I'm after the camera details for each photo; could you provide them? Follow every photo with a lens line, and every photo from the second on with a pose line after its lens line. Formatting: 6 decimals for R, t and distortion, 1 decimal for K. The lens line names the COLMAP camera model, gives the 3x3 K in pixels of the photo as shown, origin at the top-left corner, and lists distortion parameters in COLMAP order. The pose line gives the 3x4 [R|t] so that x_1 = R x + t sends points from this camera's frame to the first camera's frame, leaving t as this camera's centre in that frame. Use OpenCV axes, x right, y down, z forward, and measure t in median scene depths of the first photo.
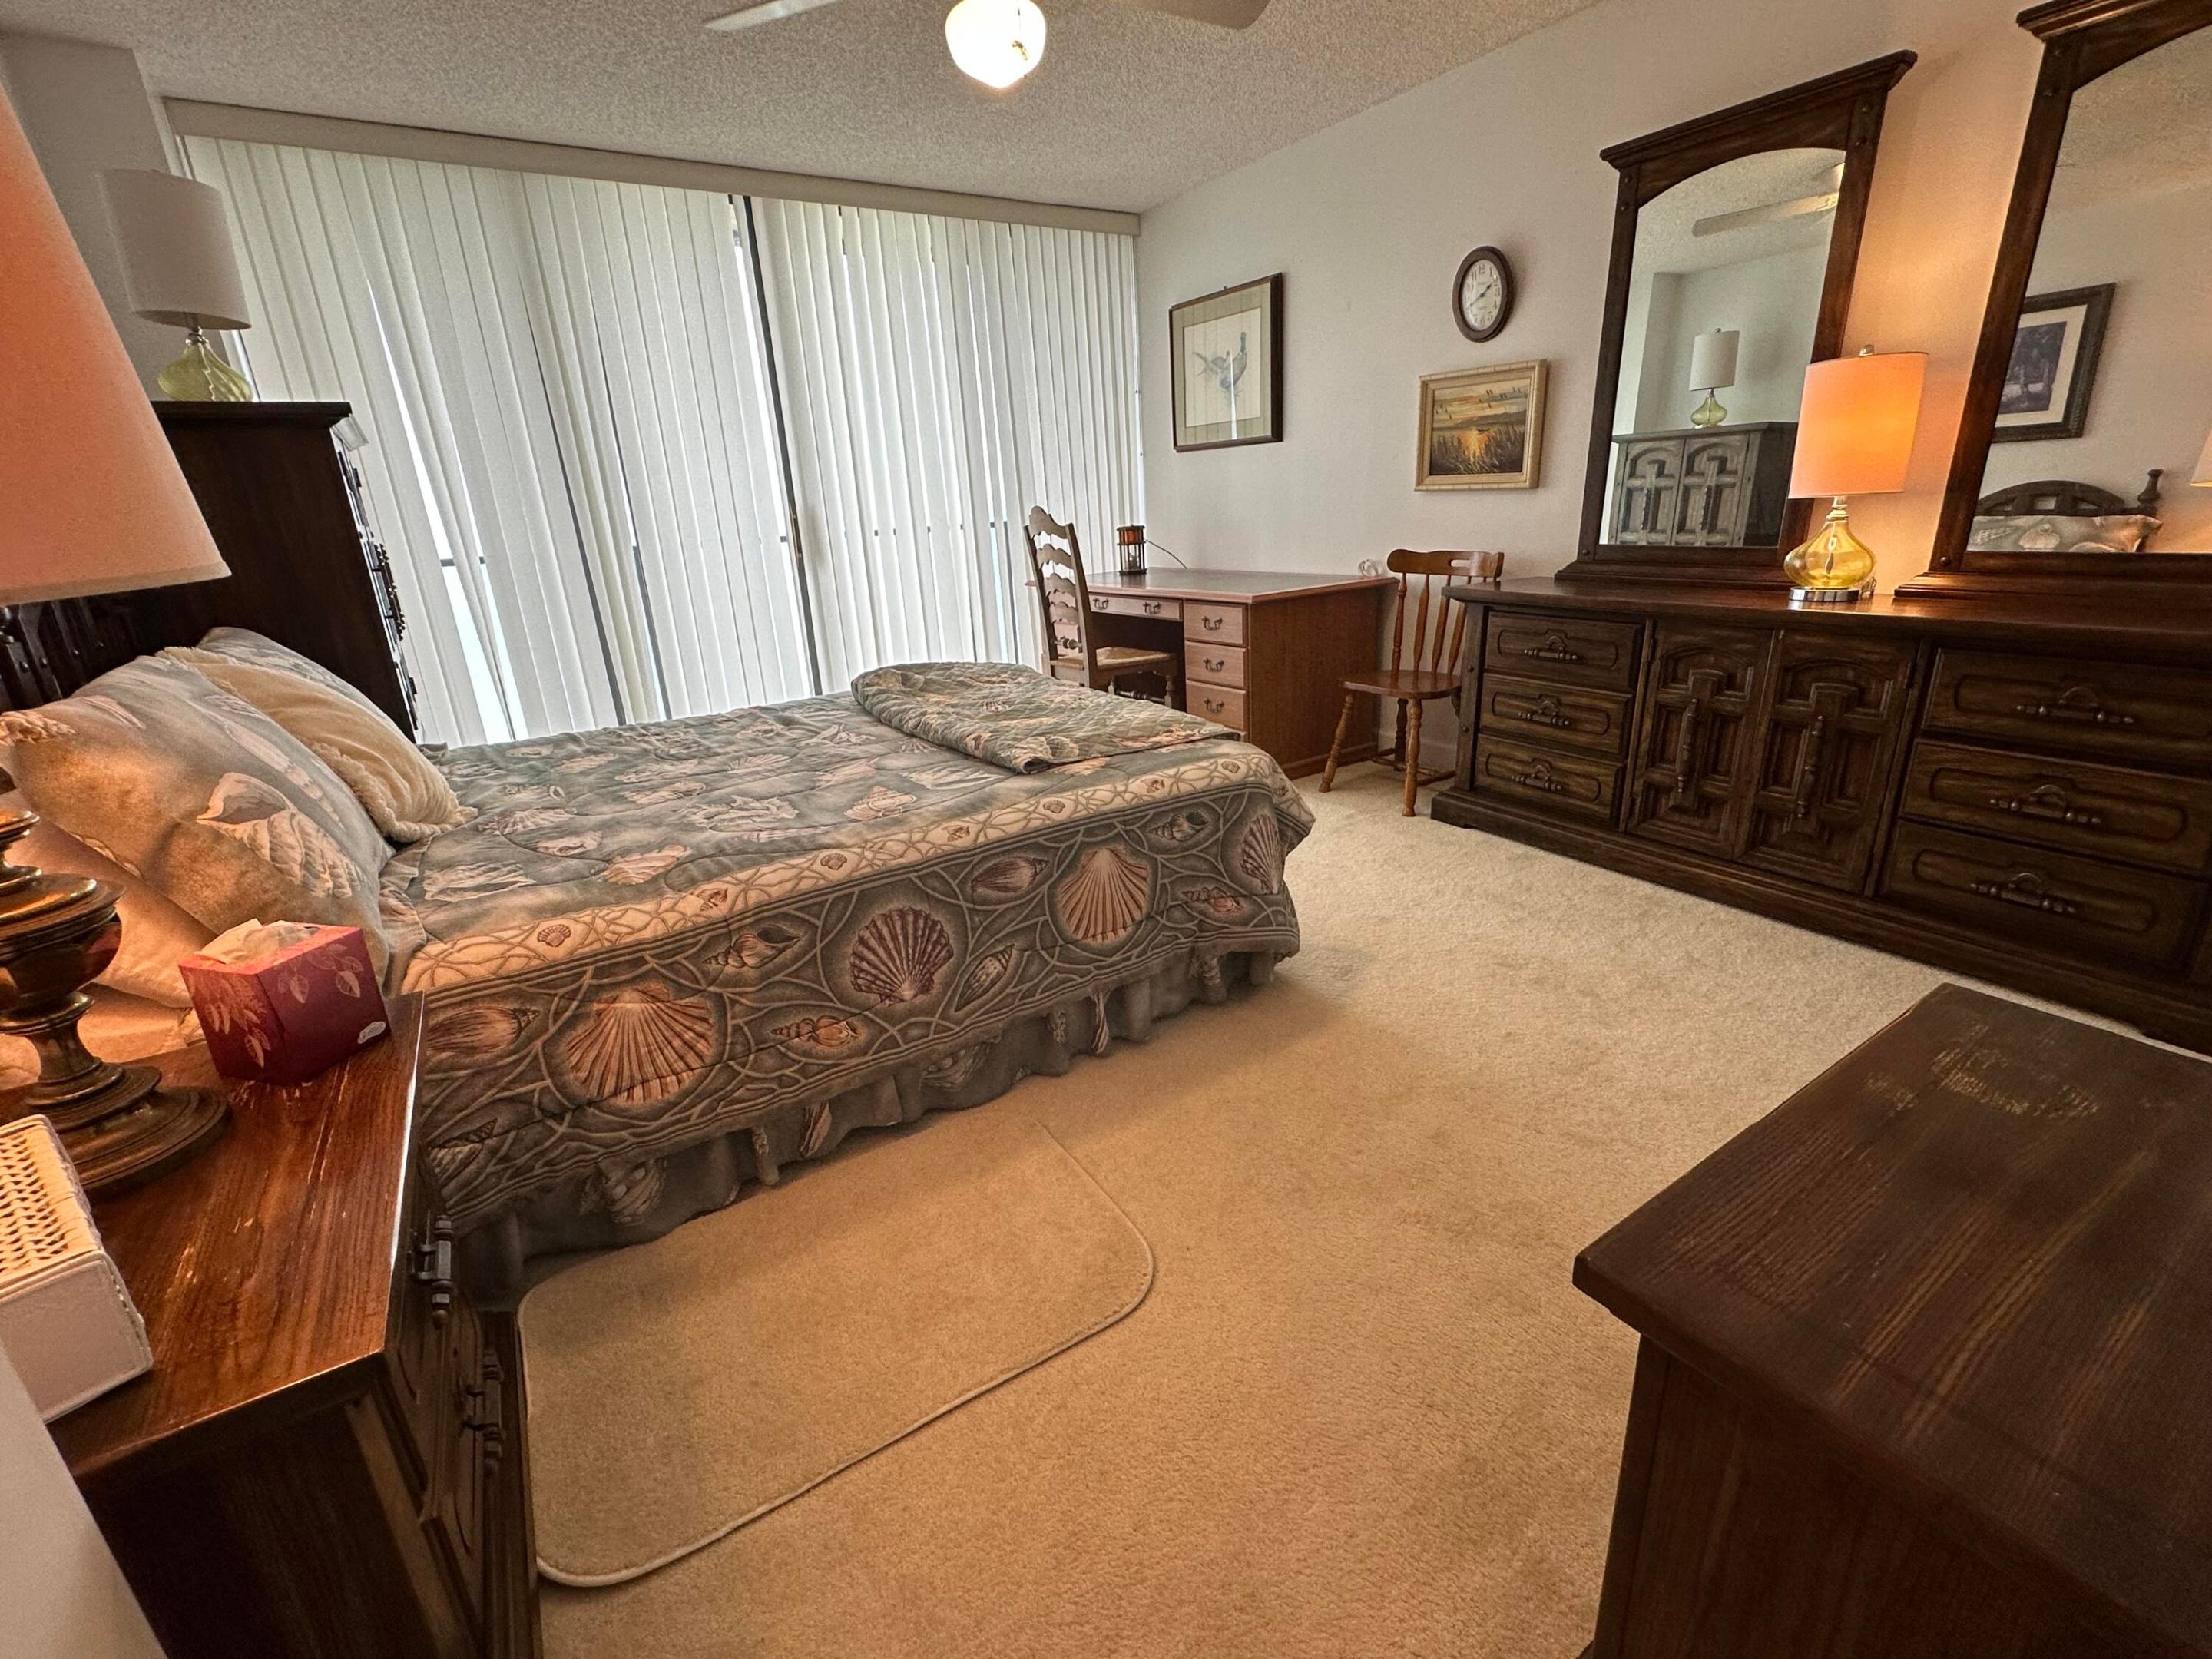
lens RADIAL K [[979.4, 0, 1105.6], [0, 979.4, 825.5], [0, 0, 1]] dist [-0.001034, 0.000332]
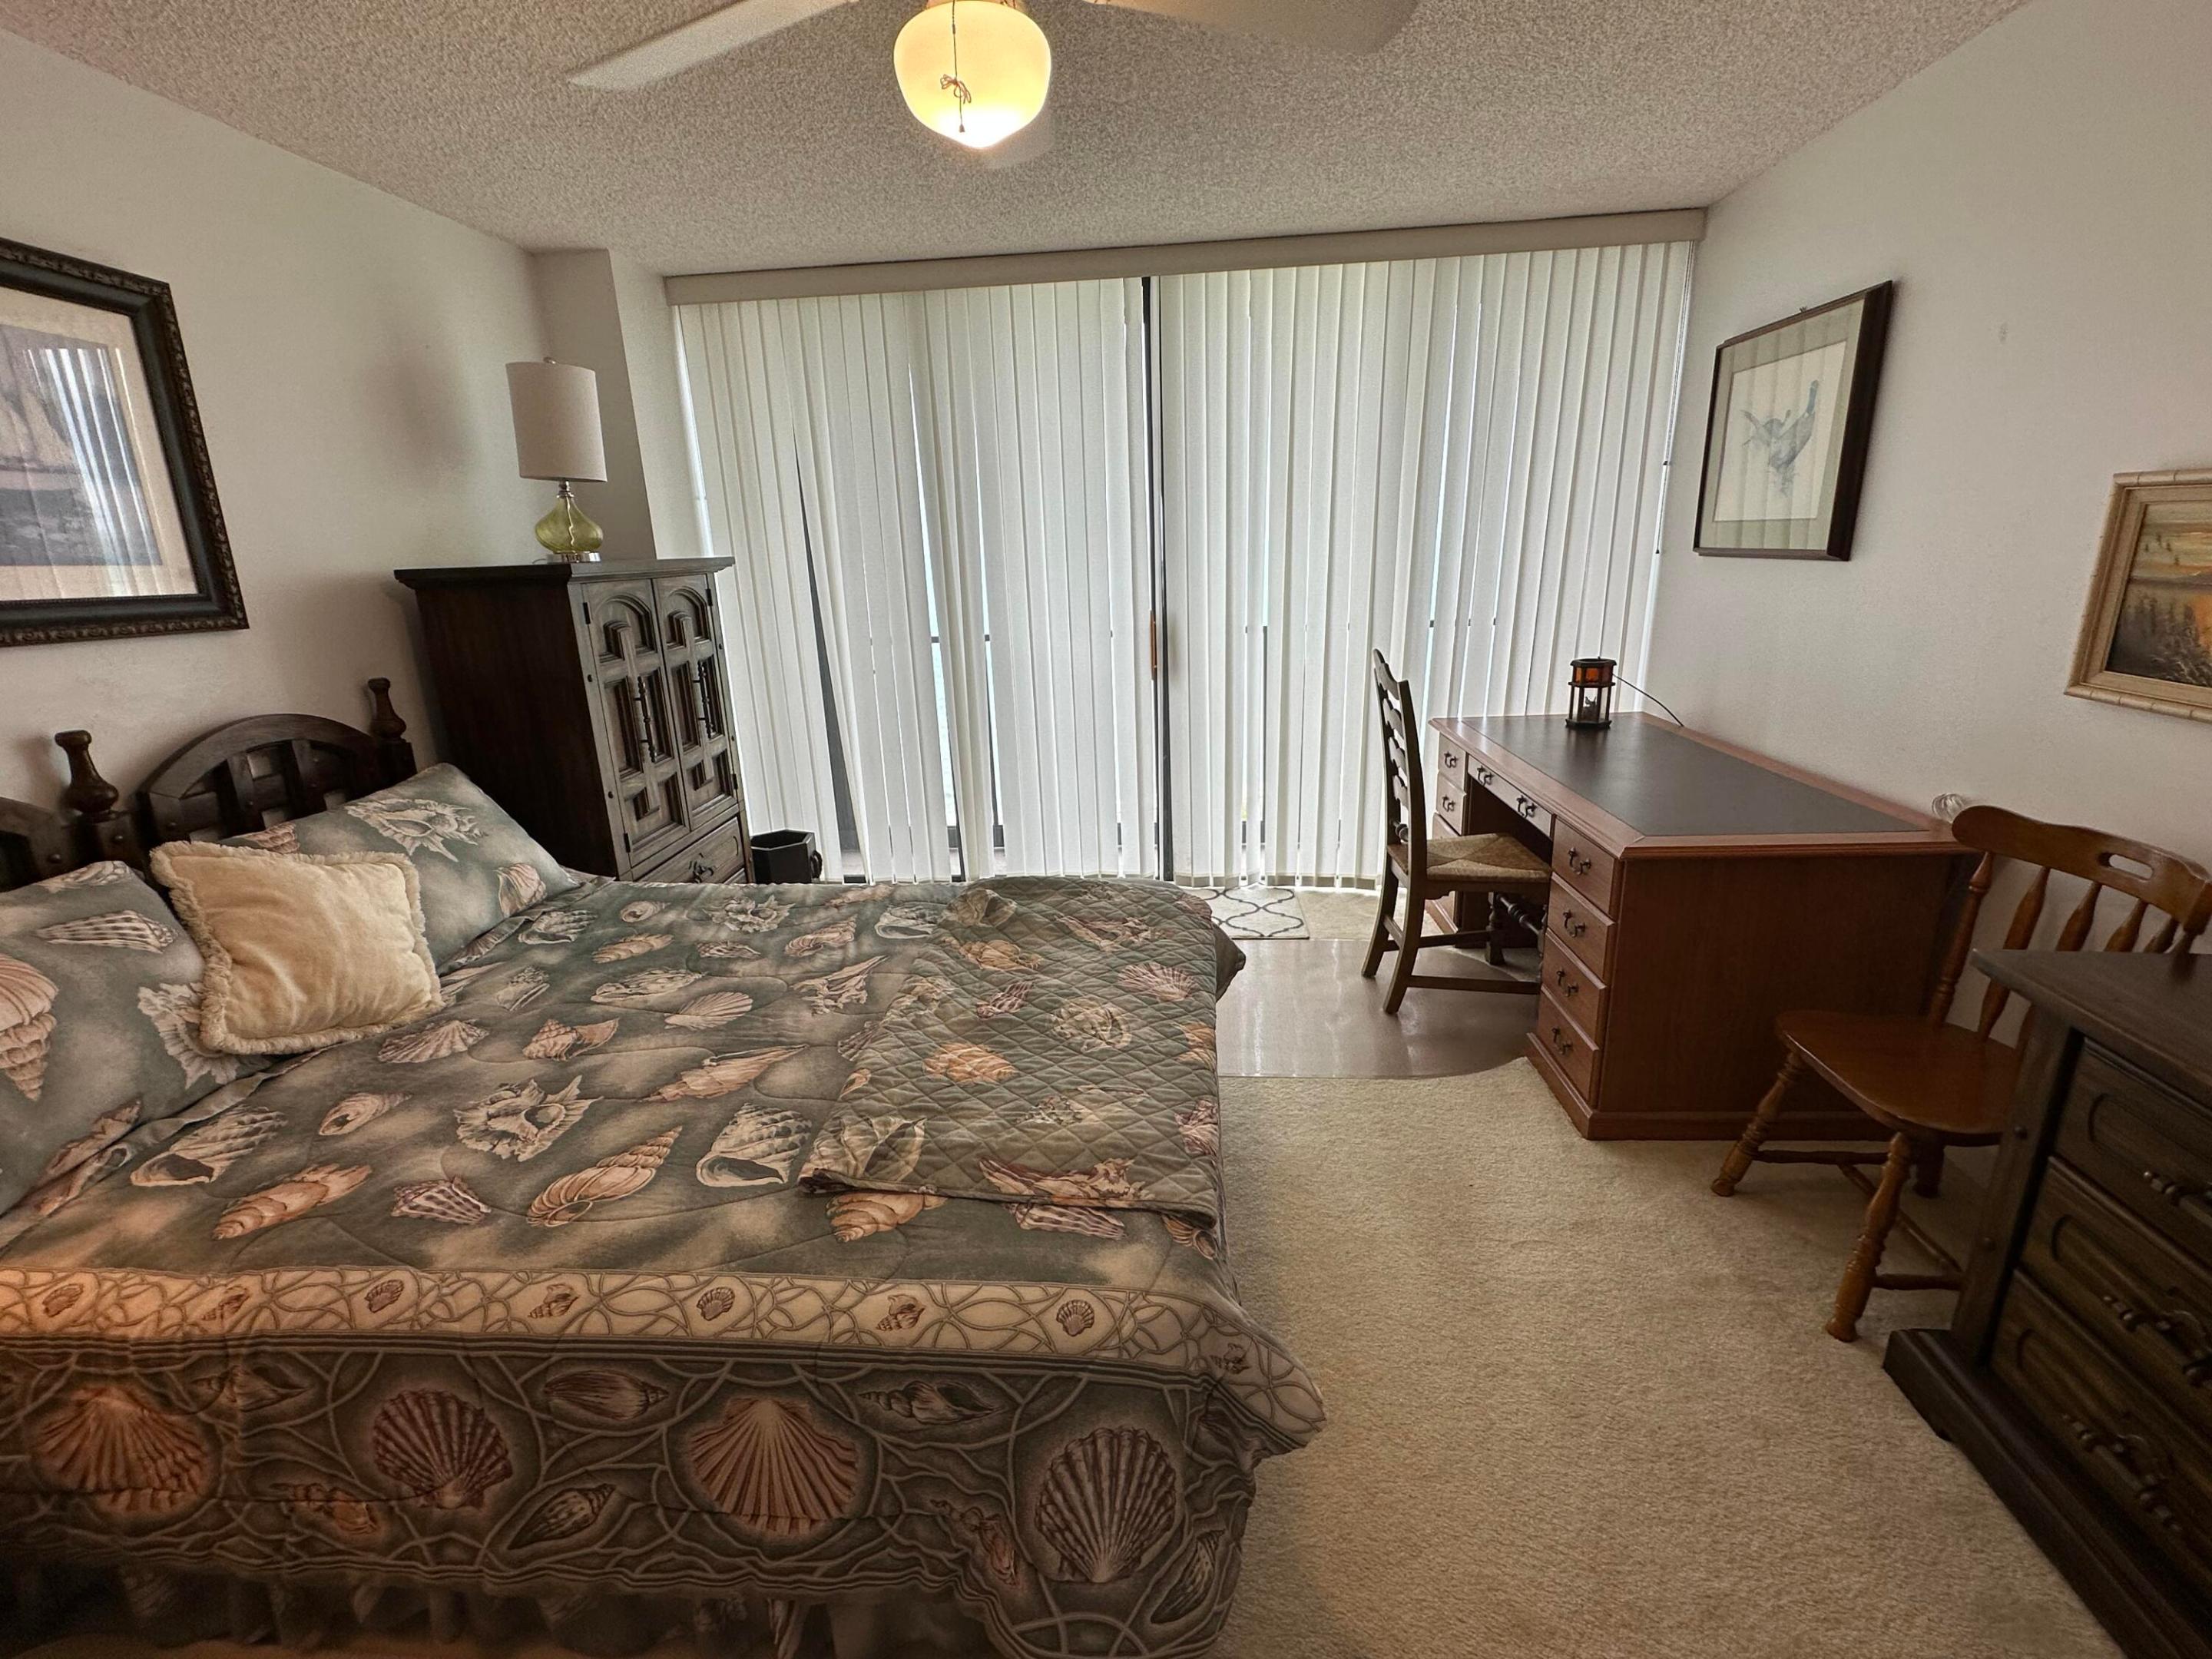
lens RADIAL K [[979.4, 0, 1098.3], [0, 979.4, 827.8], [0, 0, 1]] dist [-0.001034, 0.000332]
pose [[0.791299, 0.191252, -0.580748, 0.439351], [-0.197459, 0.978860, 0.053310, -0.391563], [0.578667, 0.072489, 0.812336, 0.591557]]
